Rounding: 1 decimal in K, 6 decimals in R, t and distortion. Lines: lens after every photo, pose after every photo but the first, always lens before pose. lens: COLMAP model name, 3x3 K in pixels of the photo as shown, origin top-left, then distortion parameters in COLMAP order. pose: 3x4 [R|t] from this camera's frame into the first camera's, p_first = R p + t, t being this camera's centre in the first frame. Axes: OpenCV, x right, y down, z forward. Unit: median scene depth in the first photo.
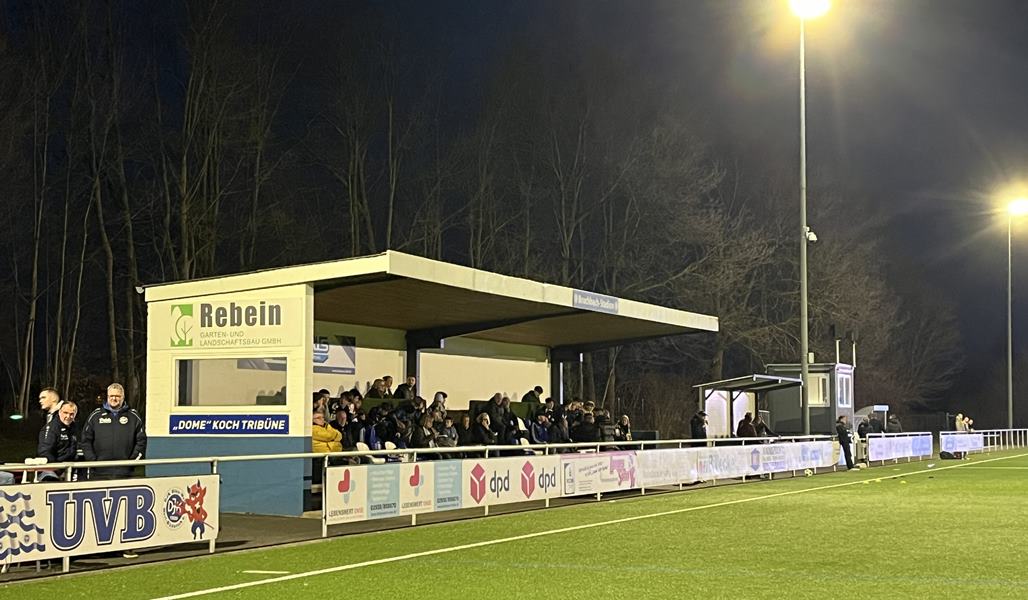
lens RADIAL K [[1590.5, 0, 514.0], [0, 1590.5, 300.0], [0, 0, 1]] dist [0.015986, 0.099165]
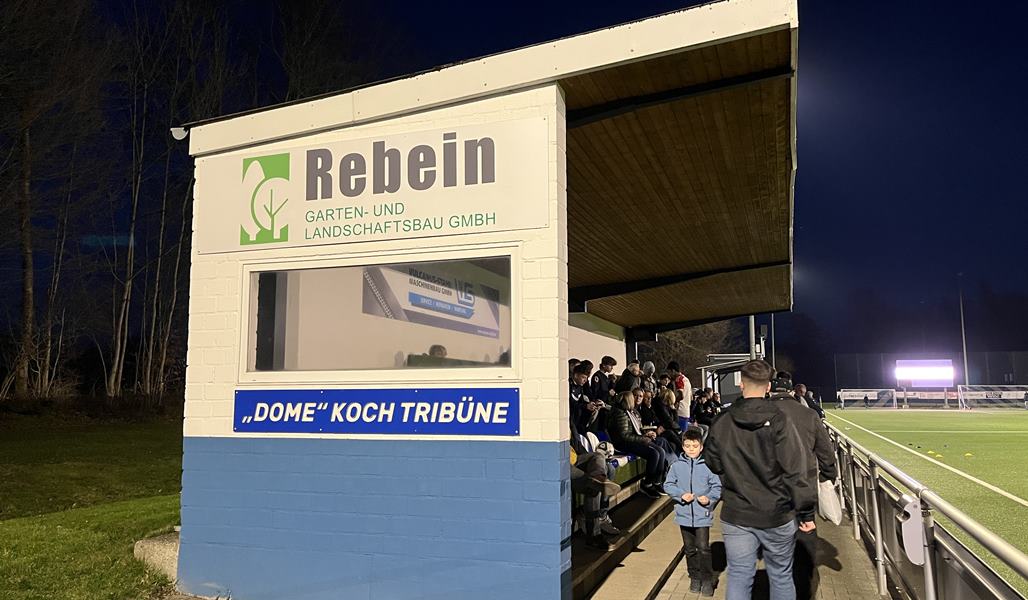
lens RADIAL K [[803.1, 0, 514.0], [0, 803.1, 300.0], [0, 0, 1]] dist [0.004590, -0.002059]
pose [[0.996847, 0.006170, 0.079106, -0.155389], [-0.002813, 0.999093, -0.042486, 0.056125], [-0.079297, 0.042129, 0.995960, 0.765982]]
